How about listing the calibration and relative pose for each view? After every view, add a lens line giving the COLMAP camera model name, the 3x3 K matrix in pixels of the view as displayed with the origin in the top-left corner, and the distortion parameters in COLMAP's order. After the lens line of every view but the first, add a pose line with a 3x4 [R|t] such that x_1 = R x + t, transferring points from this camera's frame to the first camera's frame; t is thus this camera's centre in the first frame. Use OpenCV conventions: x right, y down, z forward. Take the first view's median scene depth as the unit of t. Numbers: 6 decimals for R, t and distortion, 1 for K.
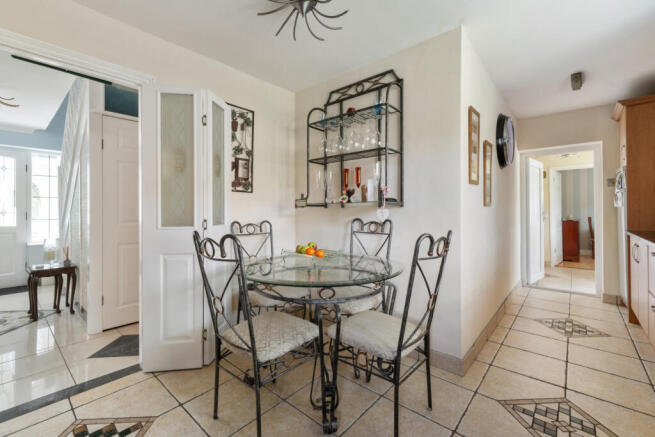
lens RADIAL K [[278.7, 0, 326.2], [0, 278.7, 208.9], [0, 0, 1]] dist [-0.017381, 0.001419]
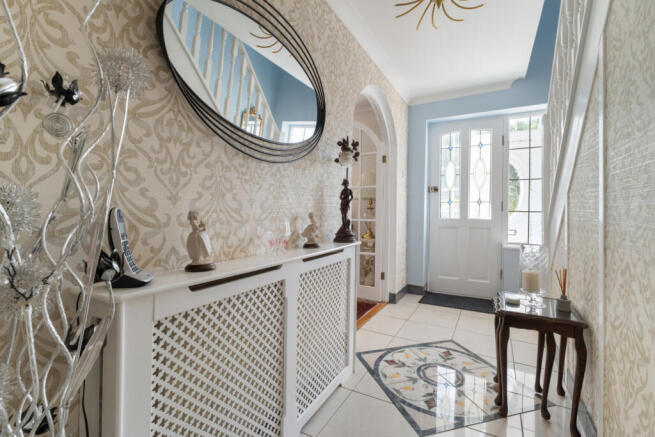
lens RADIAL K [[296.7, 0, 332.4], [0, 296.7, 209.8], [0, 0, 1]] dist [-0.014947, 0.002215]
pose [[0.184649, 0.000024, -0.982804, -0.440337], [0.000919, 1.000000, 0.000197, 0.033932], [0.982804, -0.000939, 0.184649, 0.439969]]
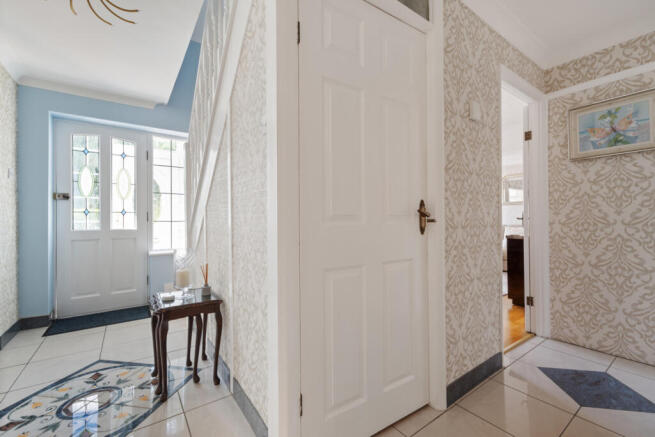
lens RADIAL K [[278.7, 0, 324.9], [0, 278.7, 217.5], [0, 0, 1]] dist [-0.017381, 0.001419]
pose [[0.966925, -0.008823, -0.254907, -0.437519], [0.008502, 0.999961, -0.002360, 0.033265], [0.254917, 0.000115, 0.966963, 0.393396]]
